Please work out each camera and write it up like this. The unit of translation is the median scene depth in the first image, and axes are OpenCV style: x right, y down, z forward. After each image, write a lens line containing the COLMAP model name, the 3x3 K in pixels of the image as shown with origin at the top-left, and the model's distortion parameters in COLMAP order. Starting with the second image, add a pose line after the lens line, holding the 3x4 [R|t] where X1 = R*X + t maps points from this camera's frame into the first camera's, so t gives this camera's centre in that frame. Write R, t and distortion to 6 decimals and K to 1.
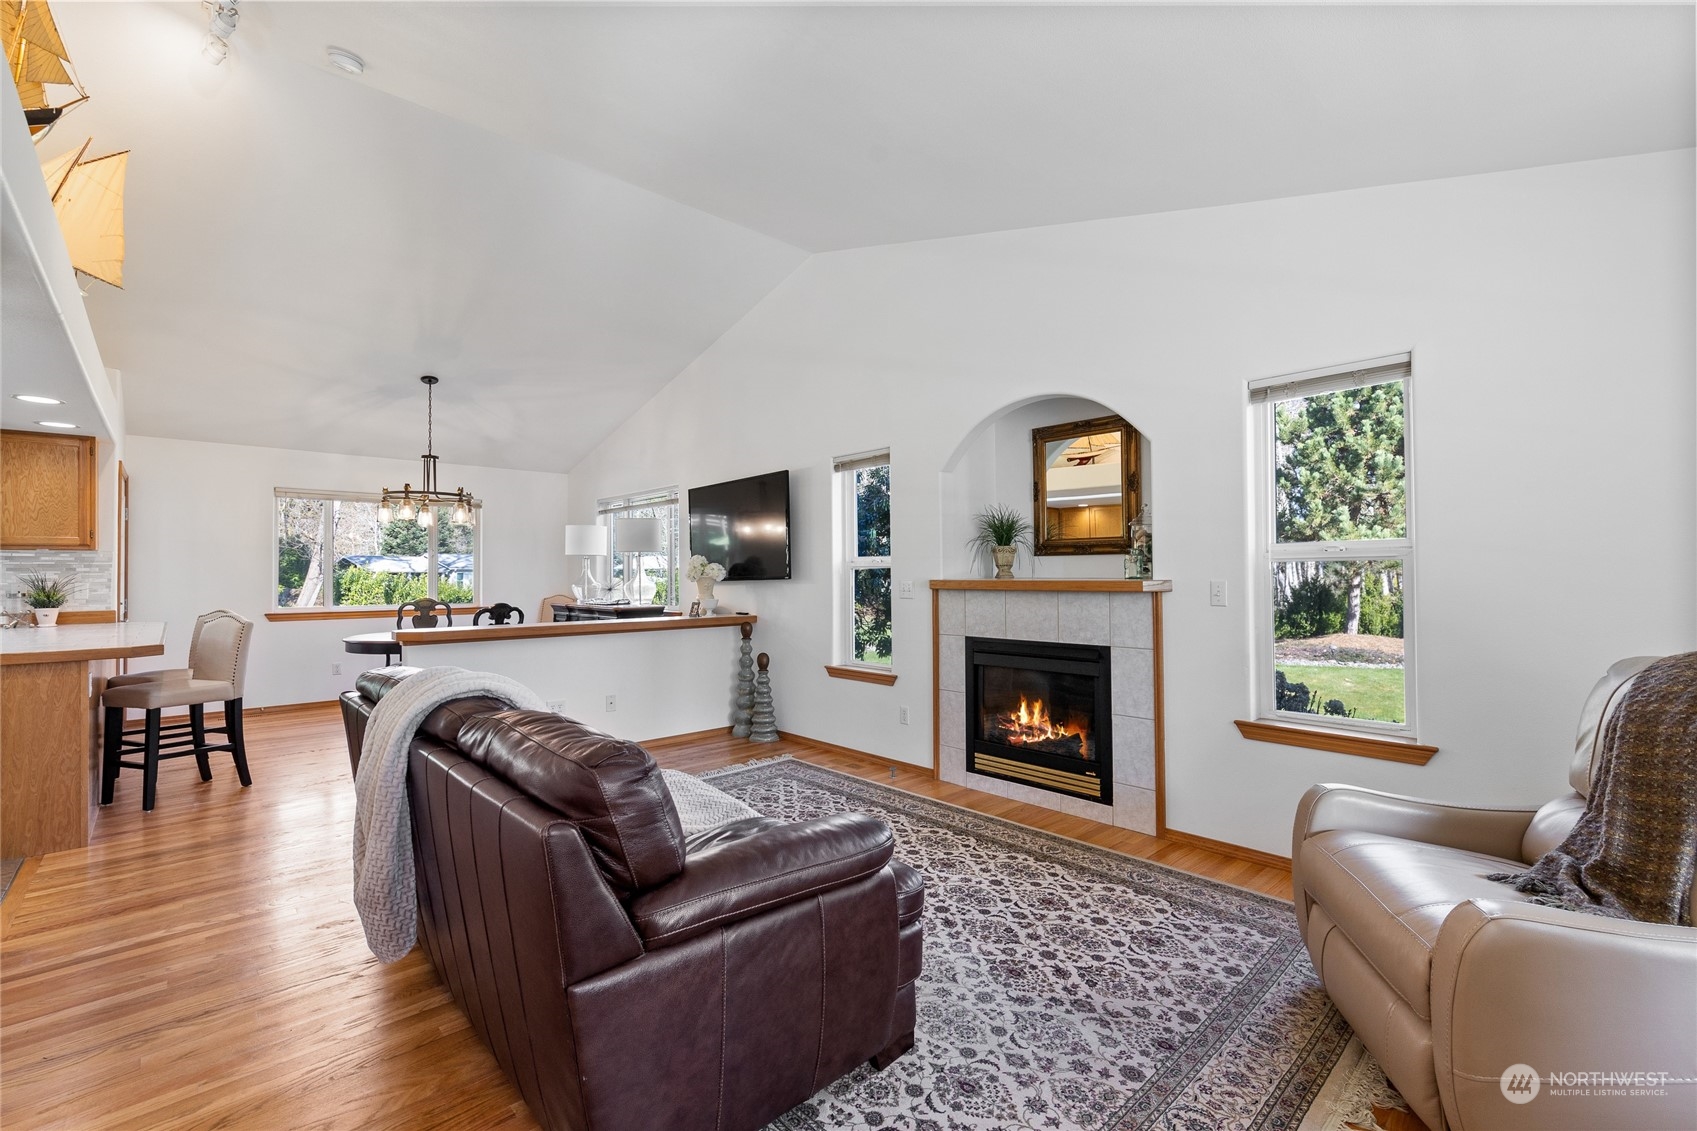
lens RADIAL K [[728.5, 0, 851.5], [0, 728.5, 564.4], [0, 0, 1]] dist [-0.000184, -0.000253]
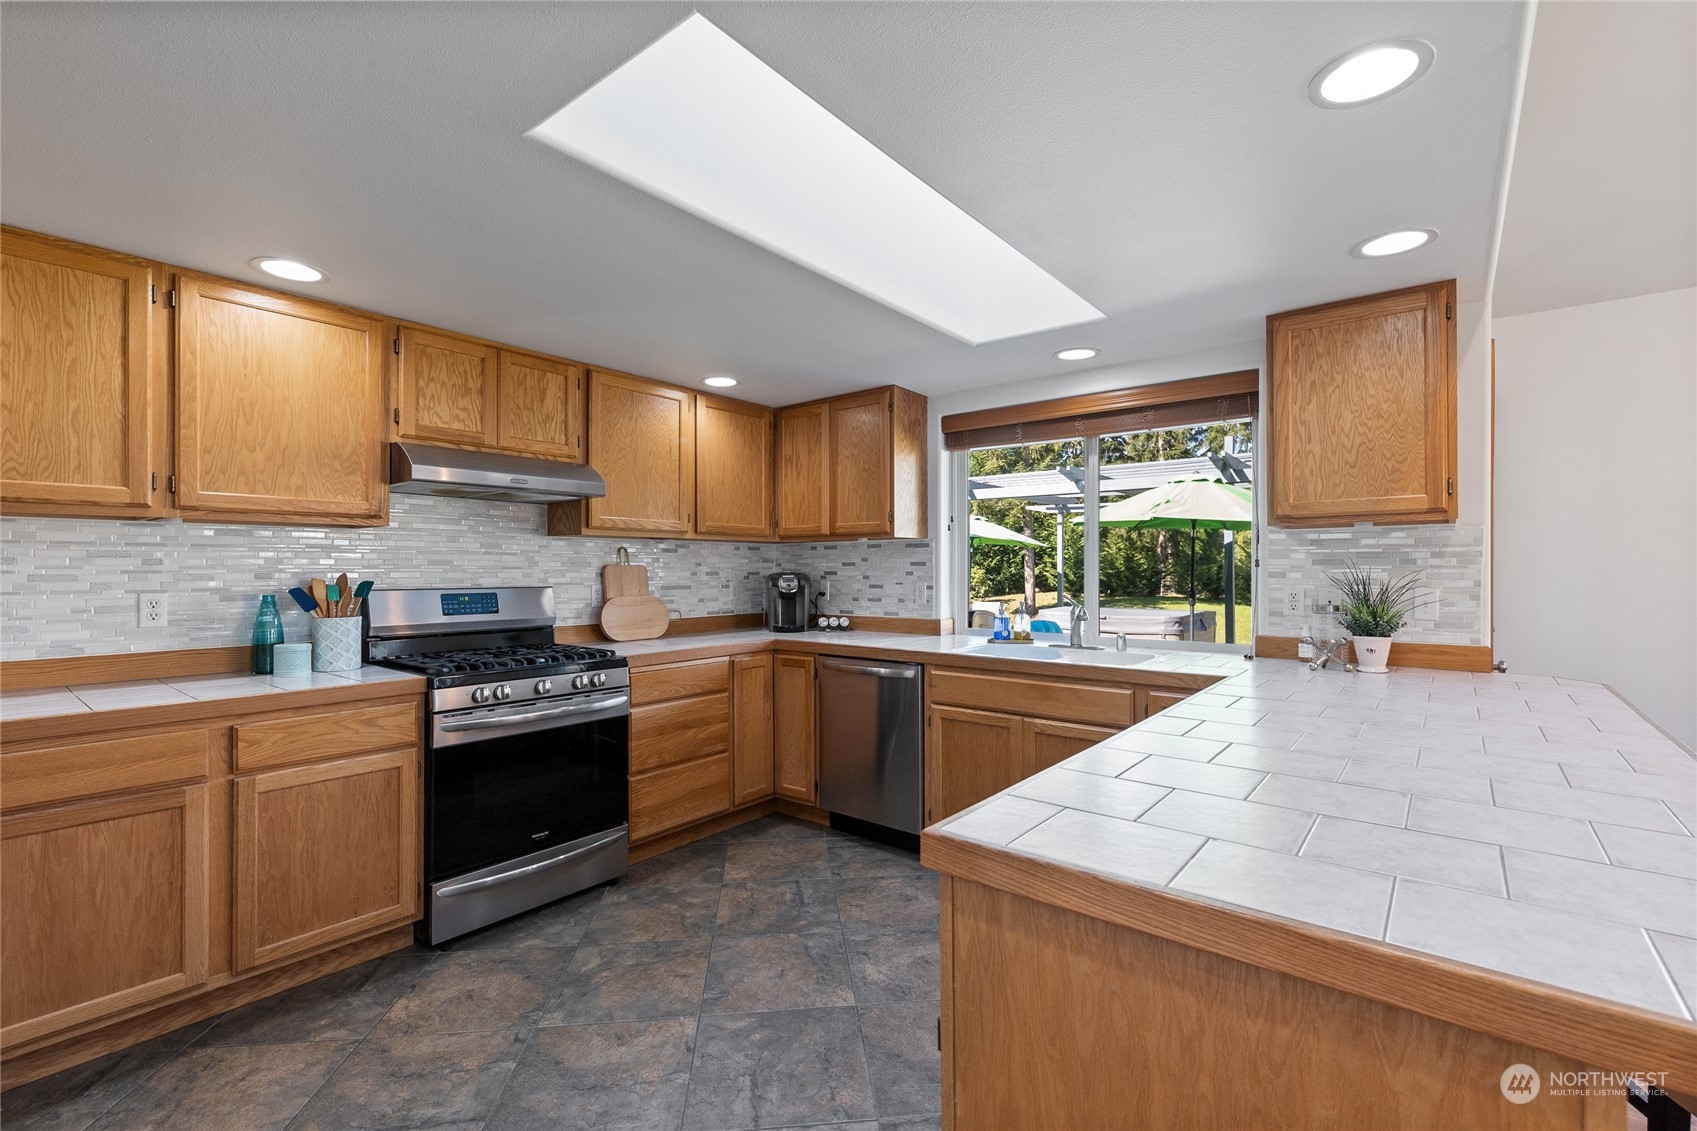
lens RADIAL K [[728.5, 0, 848.3], [0, 728.5, 564.2], [0, 0, 1]] dist [-0.000184, -0.000253]
pose [[0.128634, 0.003189, -0.991687, -0.648111], [0.010126, 0.999938, 0.004529, 0.002512], [0.991640, -0.010624, 0.128594, 0.571922]]
